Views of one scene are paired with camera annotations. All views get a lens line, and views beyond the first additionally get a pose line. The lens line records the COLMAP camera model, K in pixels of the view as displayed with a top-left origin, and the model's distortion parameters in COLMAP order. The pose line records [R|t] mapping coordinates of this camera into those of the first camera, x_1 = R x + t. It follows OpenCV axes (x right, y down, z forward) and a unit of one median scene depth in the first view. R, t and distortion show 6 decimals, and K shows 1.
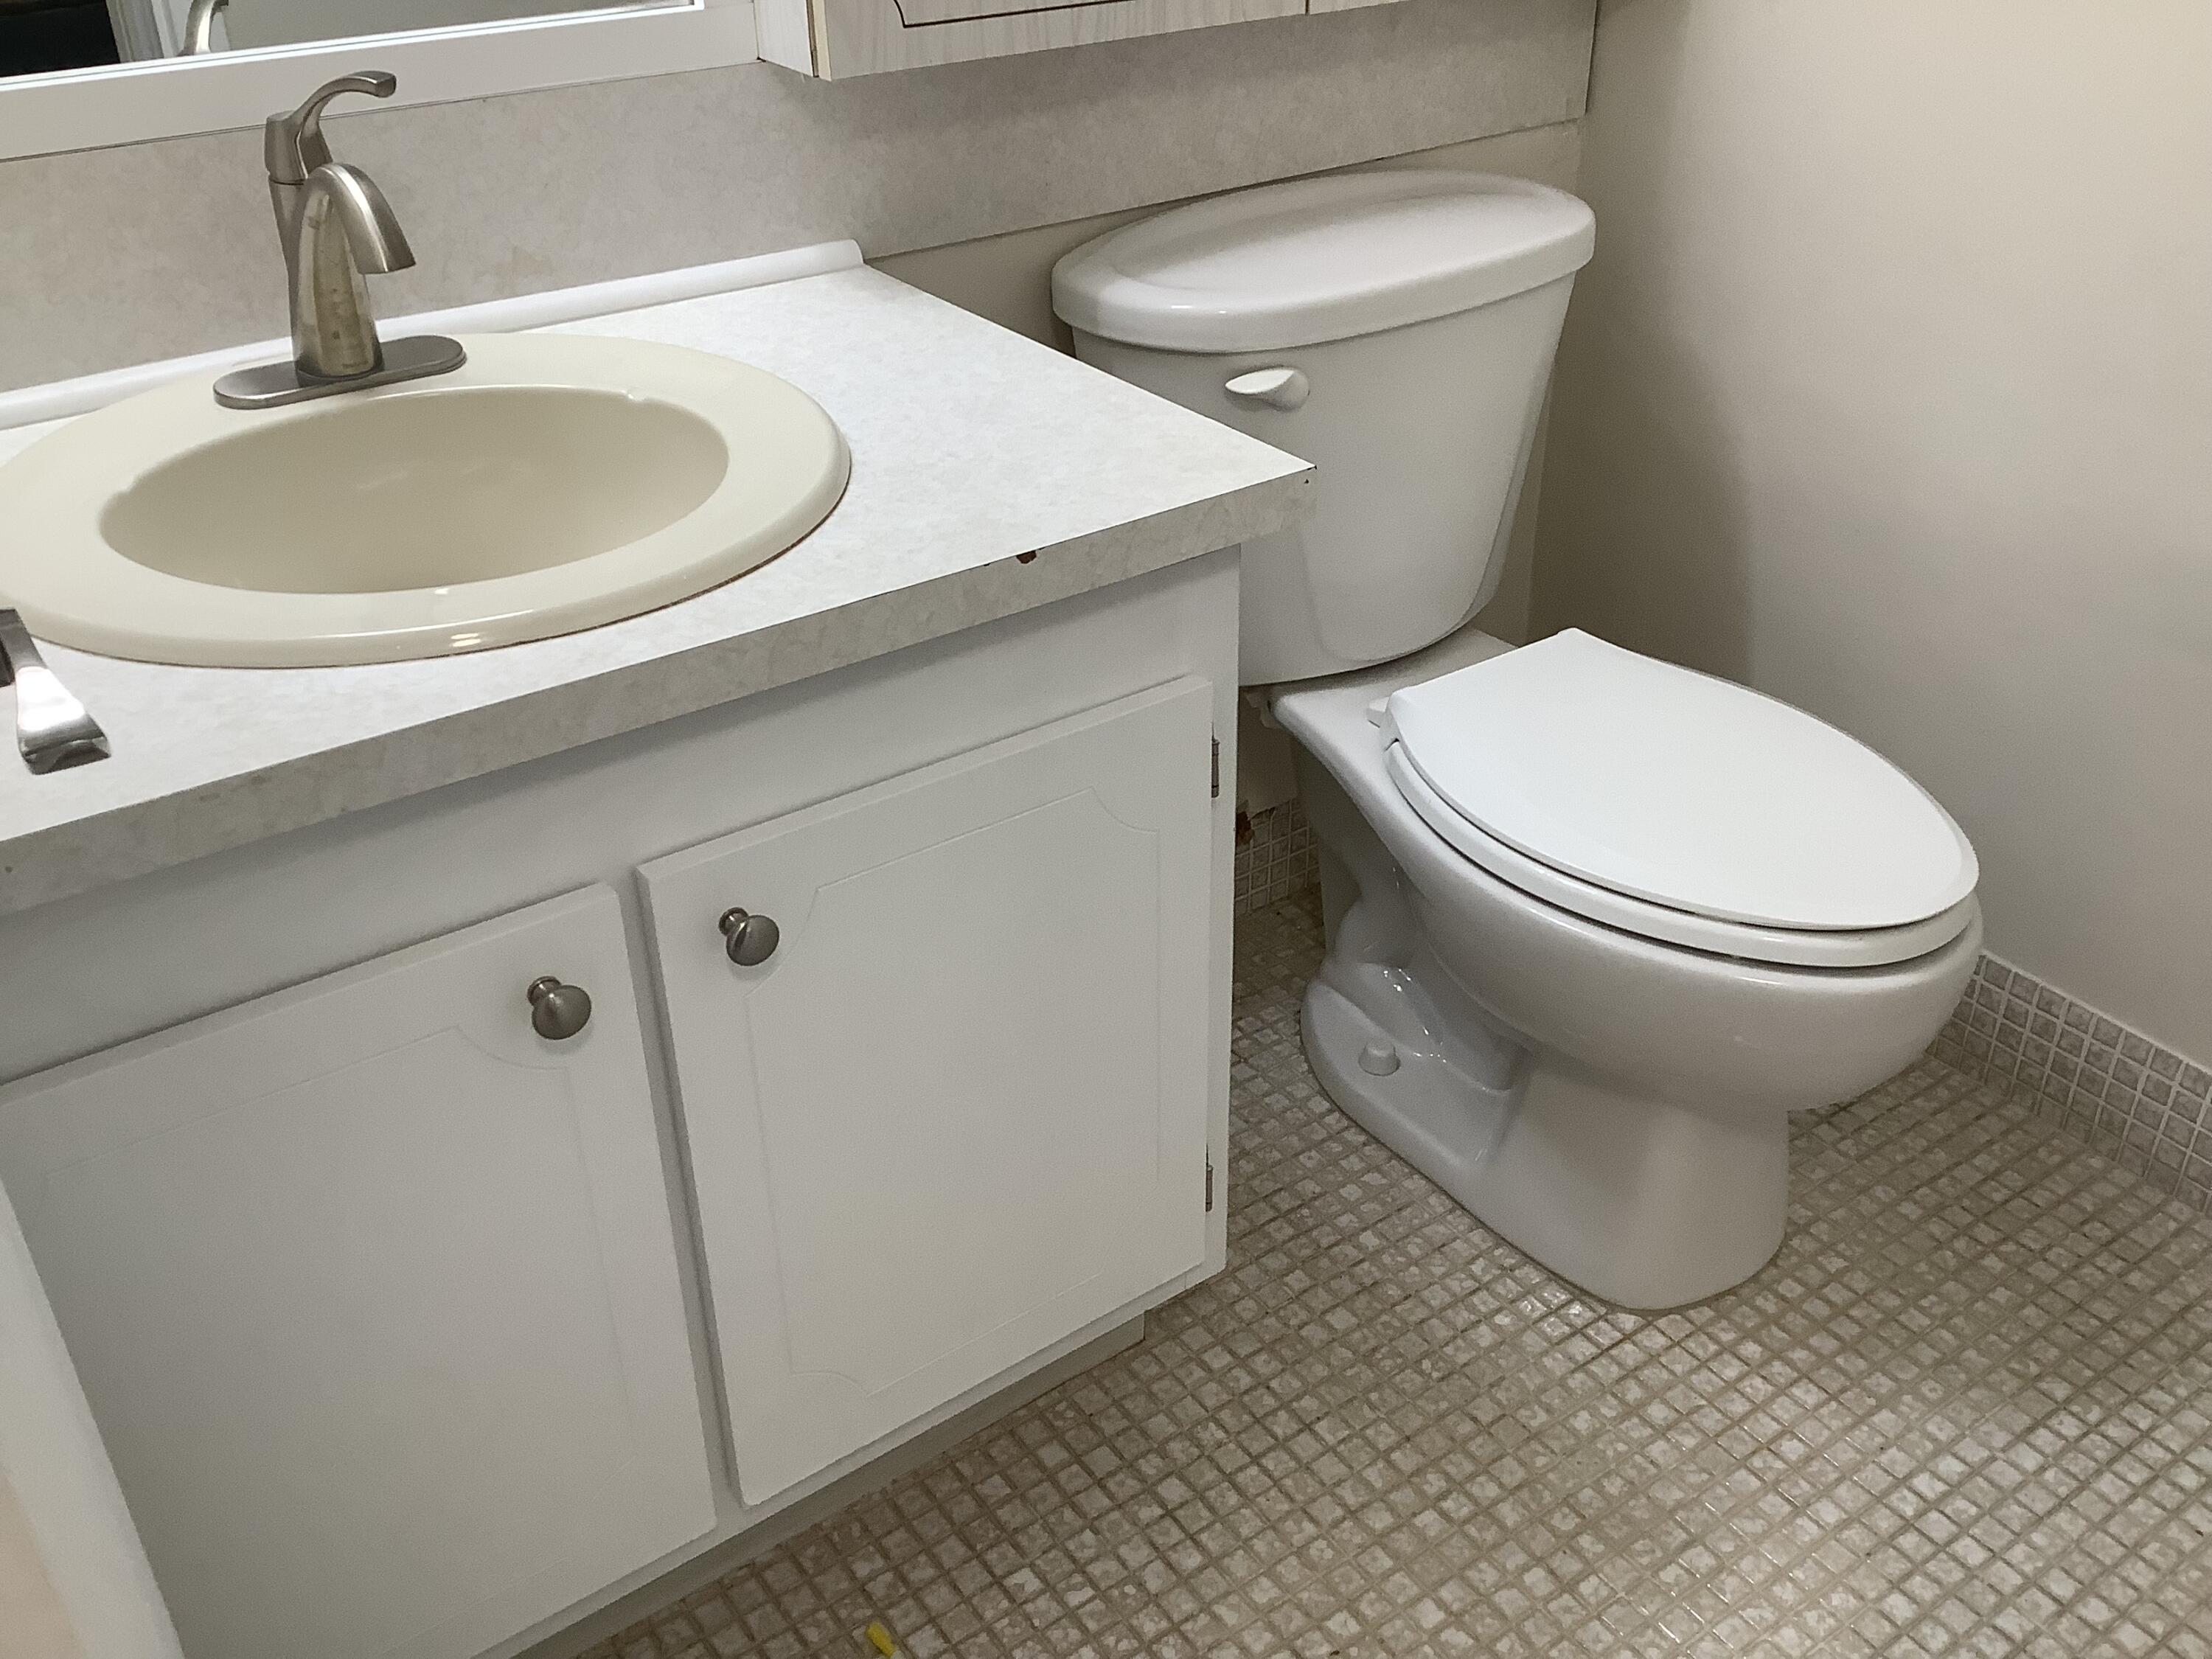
lens RADIAL K [[2001.5, 0, 1145.6], [0, 2001.5, 826.5], [0, 0, 1]] dist [0.091636, -0.144815]
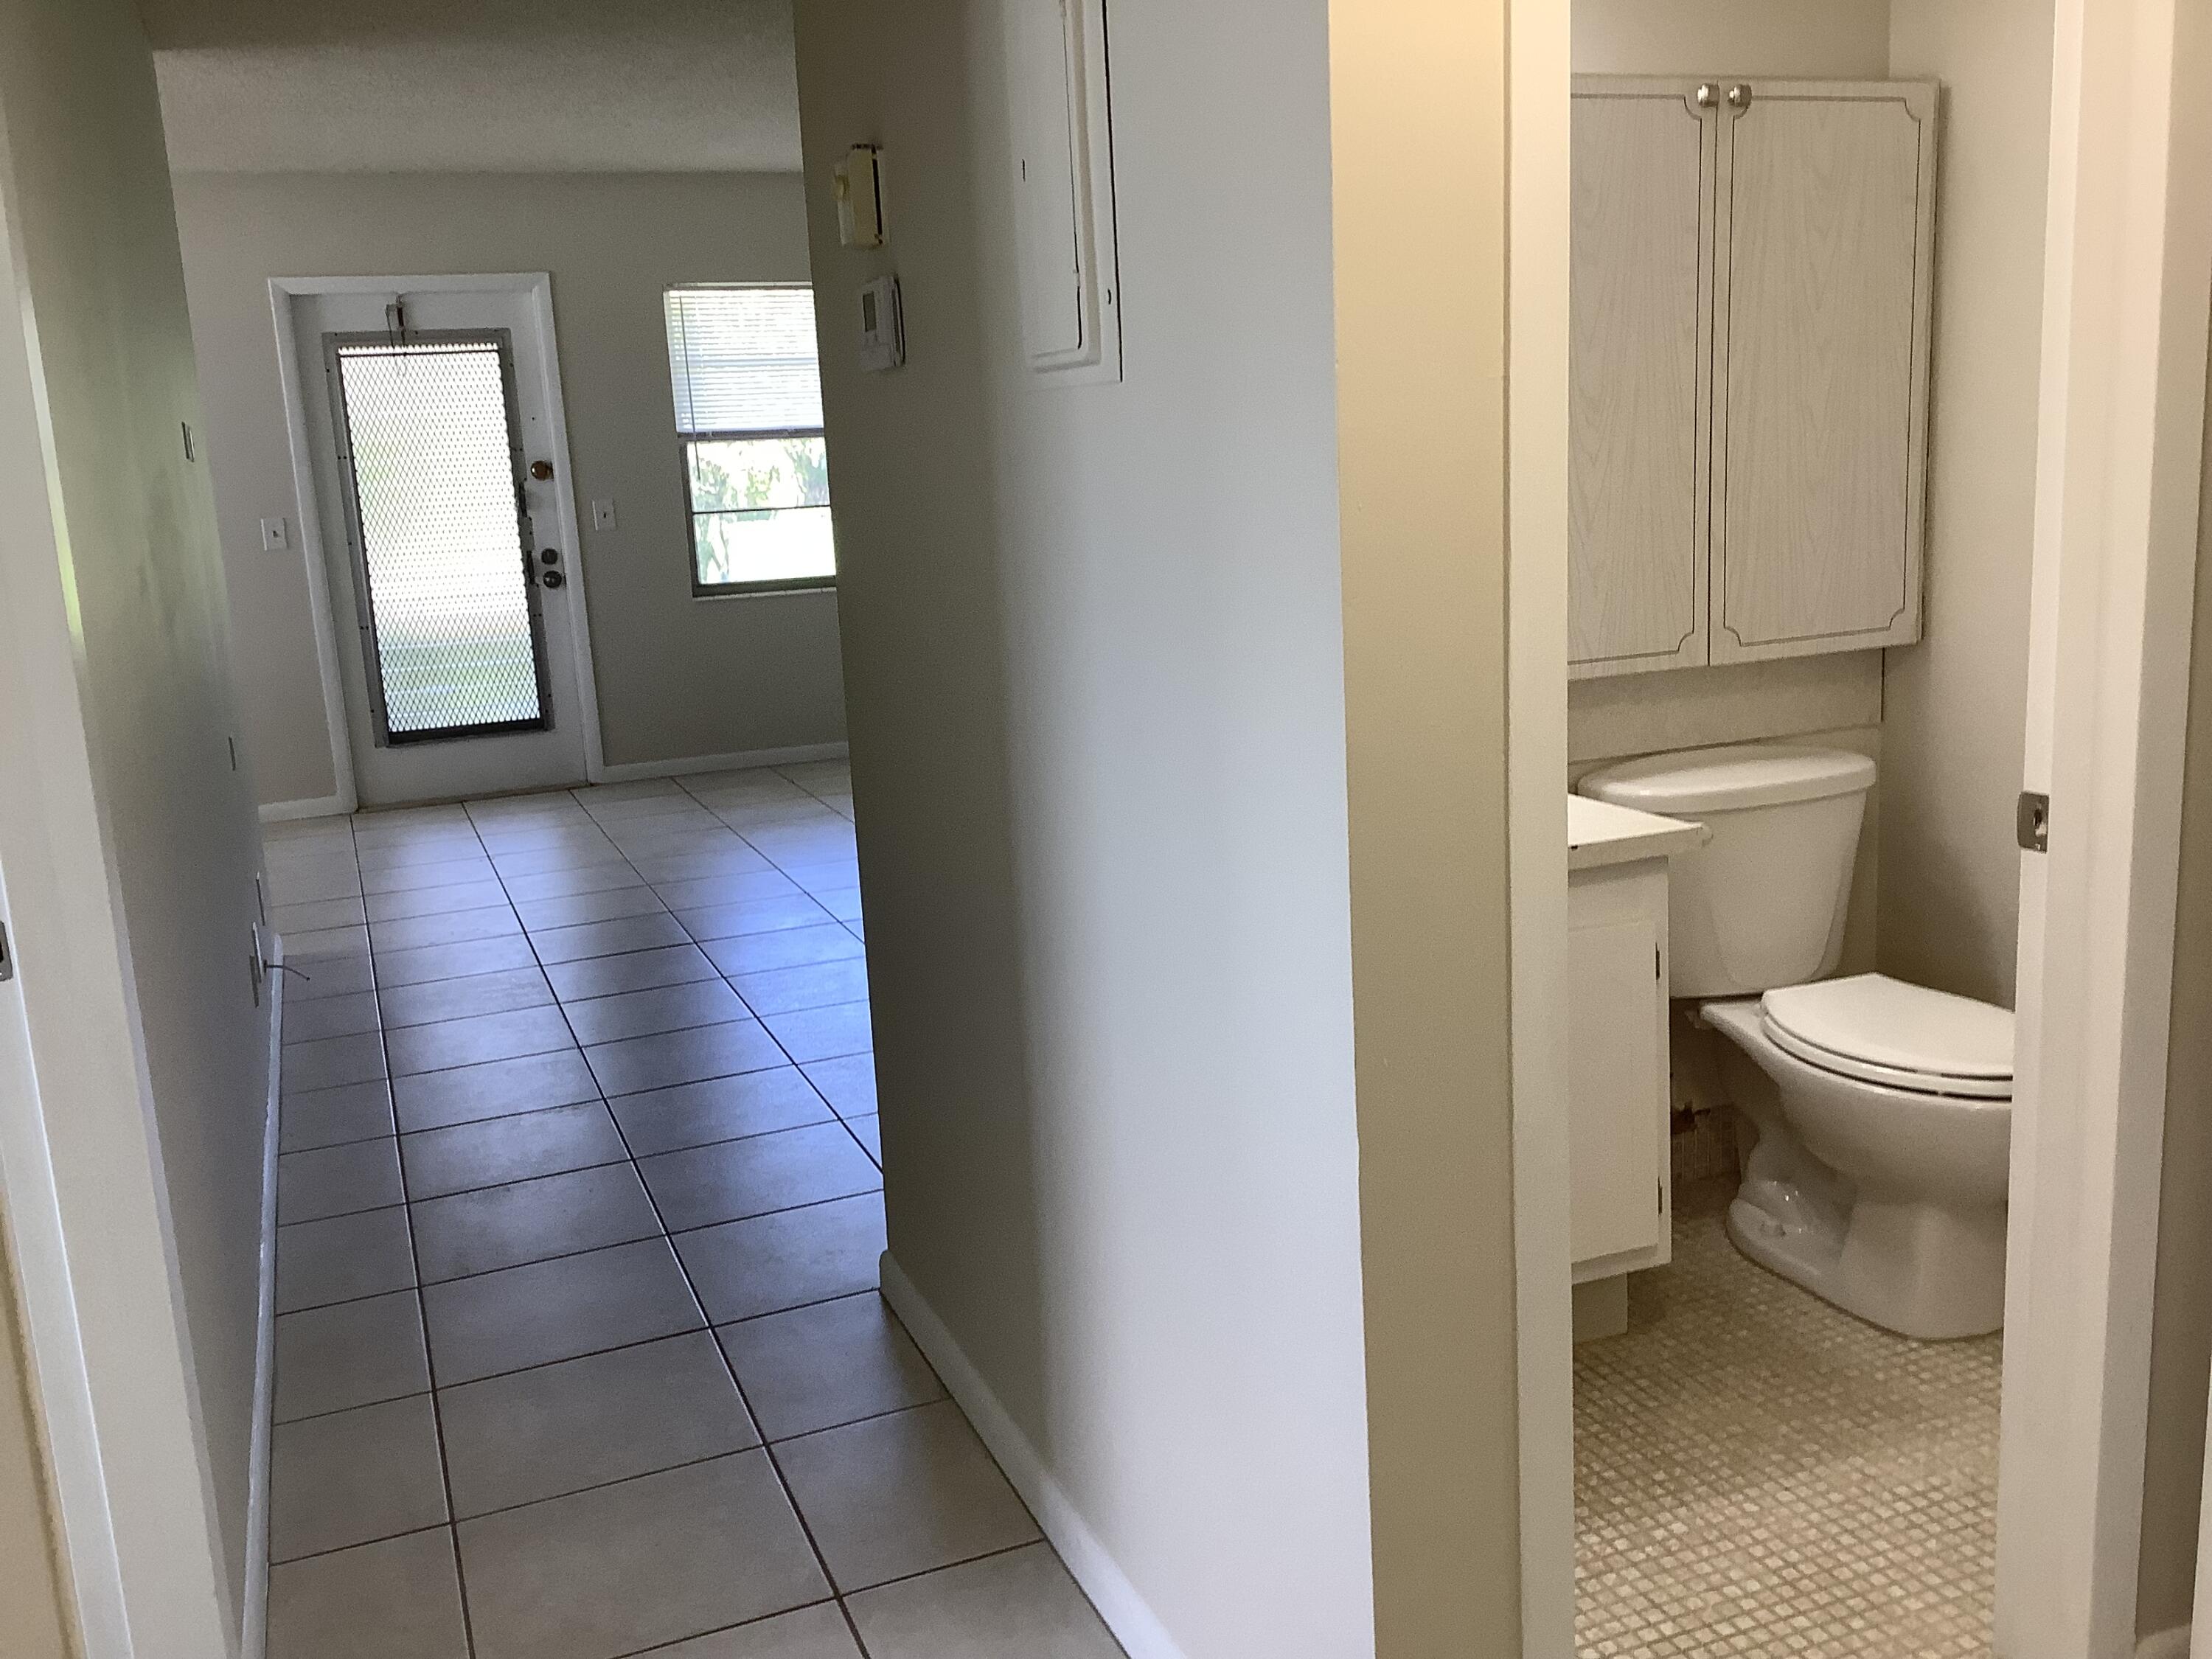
lens RADIAL K [[2001.5, 0, 1087.6], [0, 2001.5, 801.2], [0, 0, 1]] dist [0.091636, -0.144815]
pose [[0.964593, 0.000404, -0.263742, 0.010746], [-0.091316, 0.938660, -0.332534, 0.482658], [0.247430, 0.344844, 0.905462, -0.999622]]
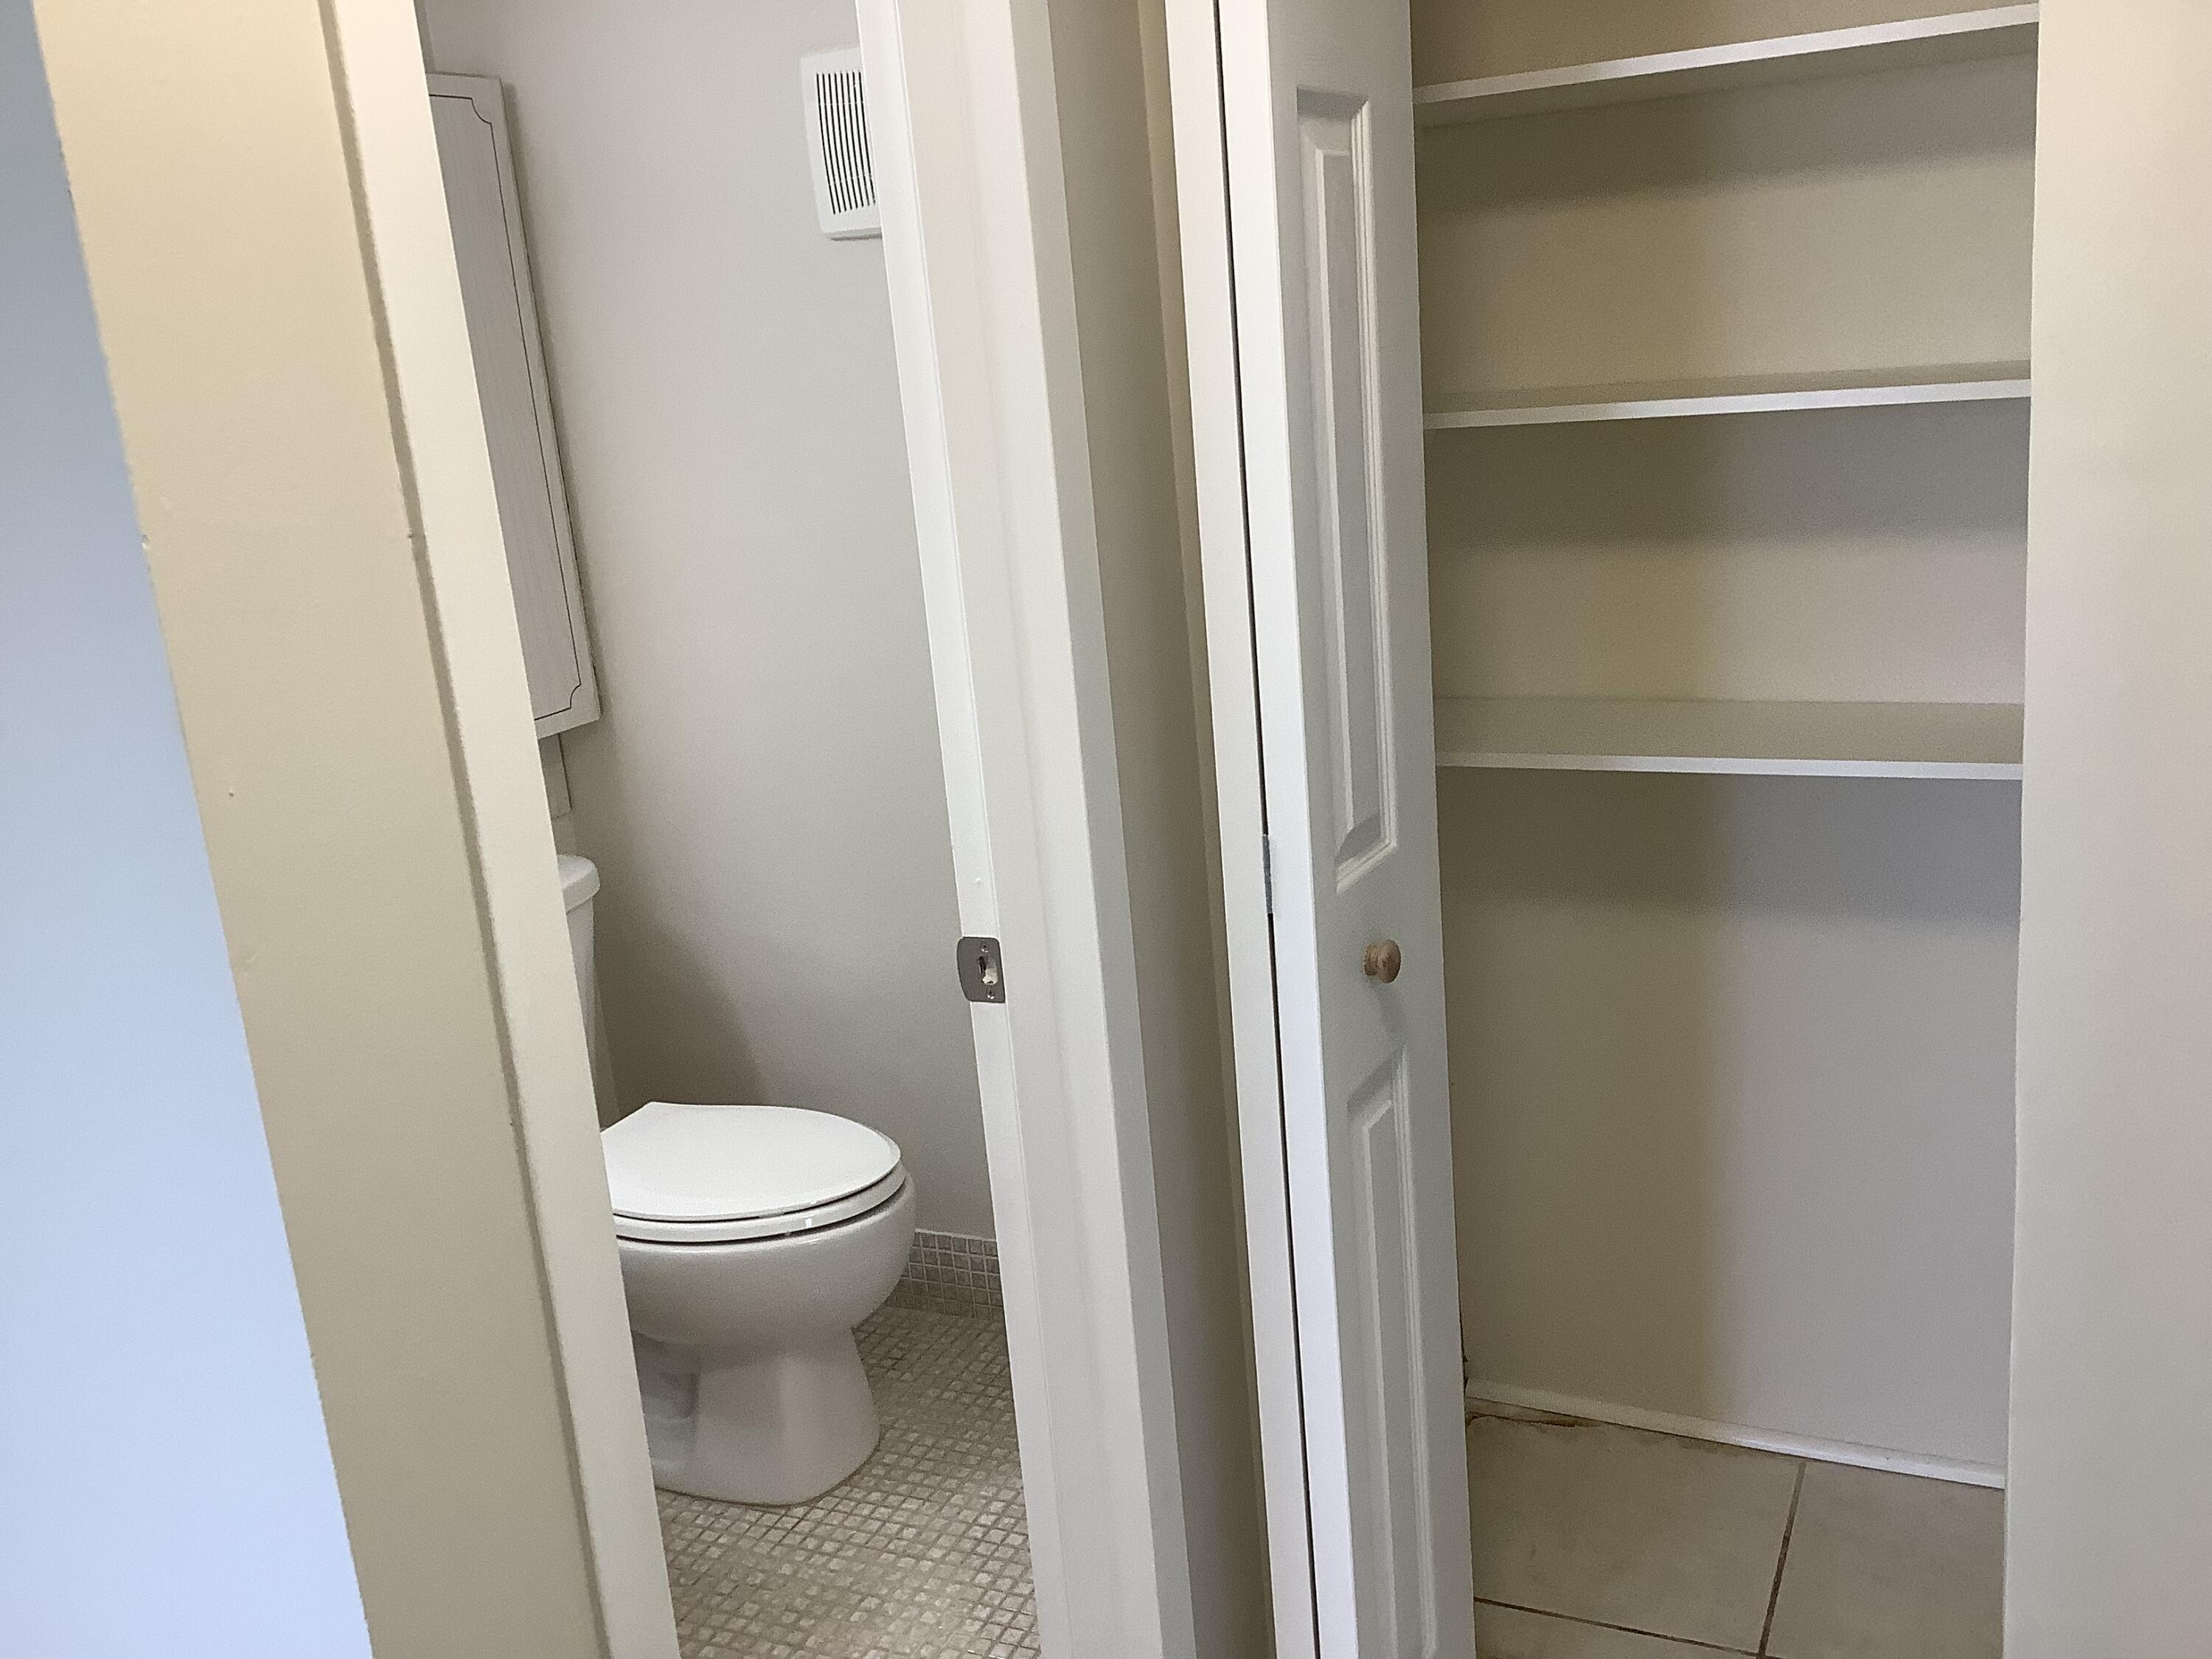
lens RADIAL K [[2001.5, 0, 1110.2], [0, 2001.5, 805.4], [0, 0, 1]] dist [0.091636, -0.144815]
pose [[0.870930, -0.190308, 0.453060, -0.168179], [0.324636, 0.914954, -0.239730, 0.211067], [-0.368907, 0.355868, 0.858642, -0.671721]]
